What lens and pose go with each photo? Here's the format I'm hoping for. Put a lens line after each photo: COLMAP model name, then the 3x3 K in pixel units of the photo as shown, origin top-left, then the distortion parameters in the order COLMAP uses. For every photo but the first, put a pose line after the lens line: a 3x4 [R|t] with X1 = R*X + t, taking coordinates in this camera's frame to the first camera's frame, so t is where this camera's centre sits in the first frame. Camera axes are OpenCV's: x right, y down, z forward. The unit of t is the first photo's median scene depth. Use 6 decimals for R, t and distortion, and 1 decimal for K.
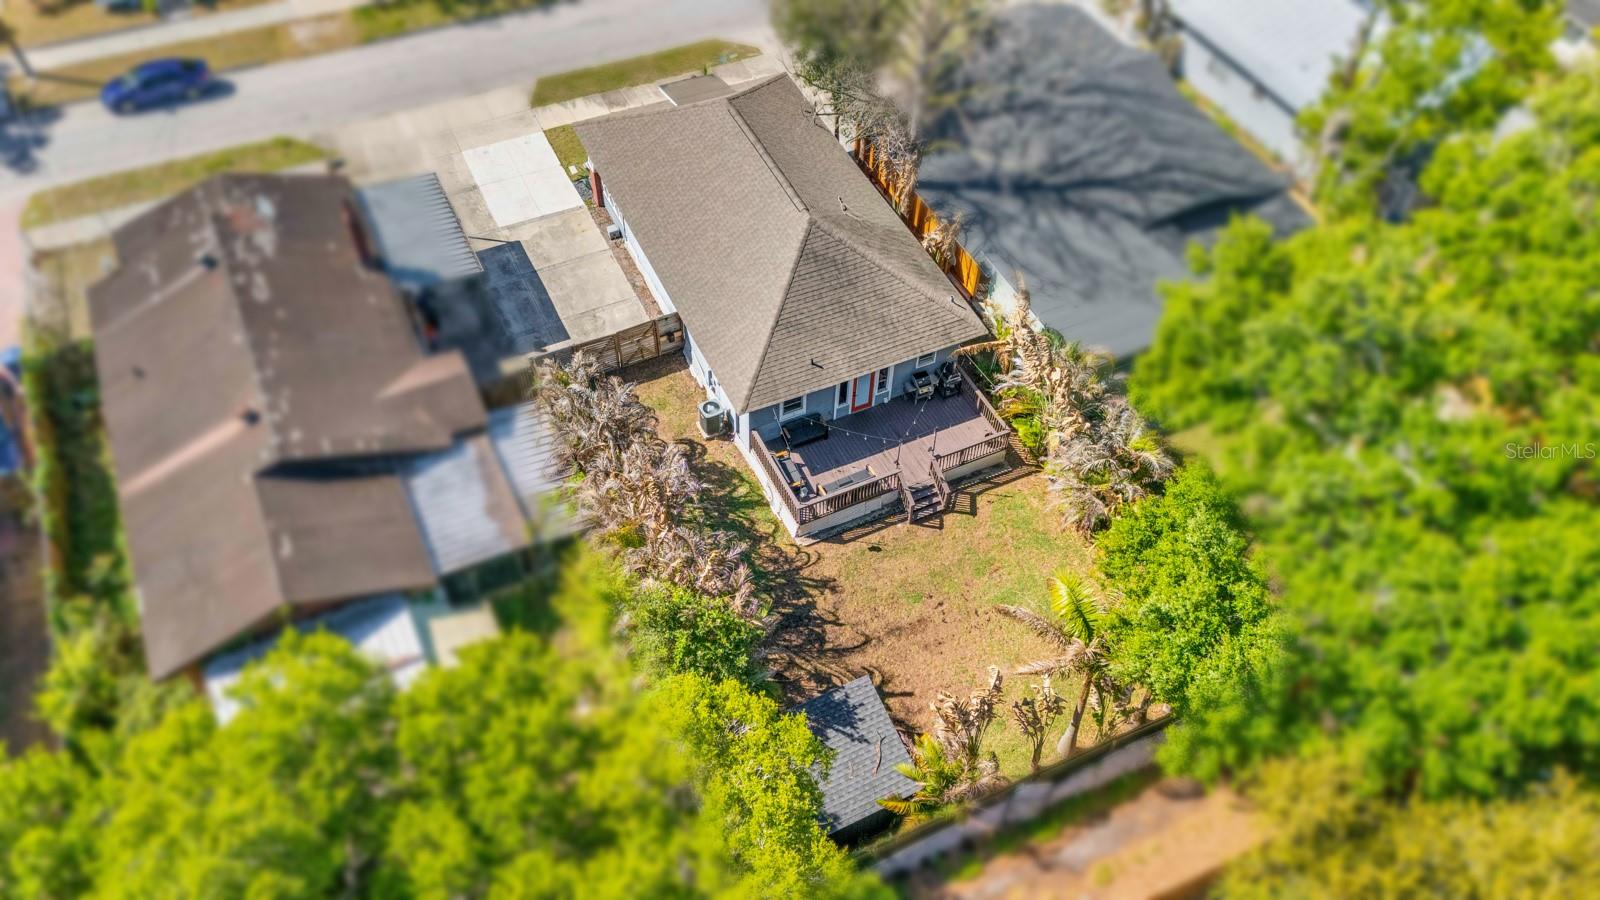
lens RADIAL K [[1151.0, 0, 800.0], [0, 1151.0, 450.0], [0, 0, 1]] dist [0.122919, 0.000403]
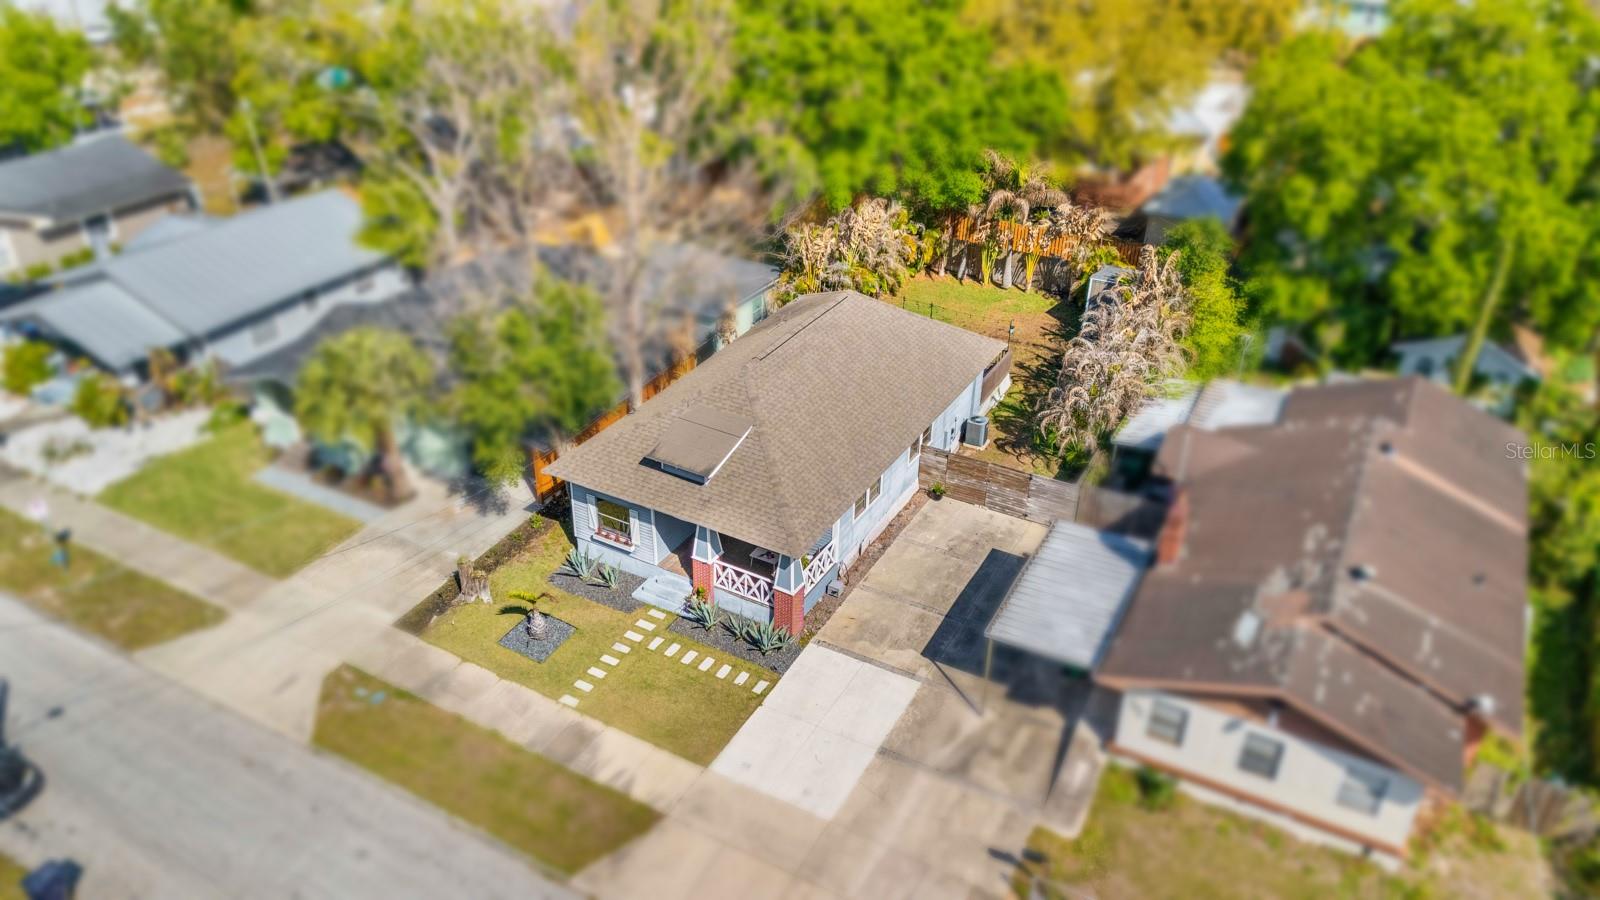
lens RADIAL K [[1151.0, 0, 800.0], [0, 1151.0, 450.0], [0, 0, 1]] dist [0.122919, 0.000403]
pose [[-0.576204, -0.452373, 0.680696, -0.804148], [0.612313, 0.312716, 0.726142, -1.009759], [-0.541352, 0.835205, 0.096805, 1.081682]]
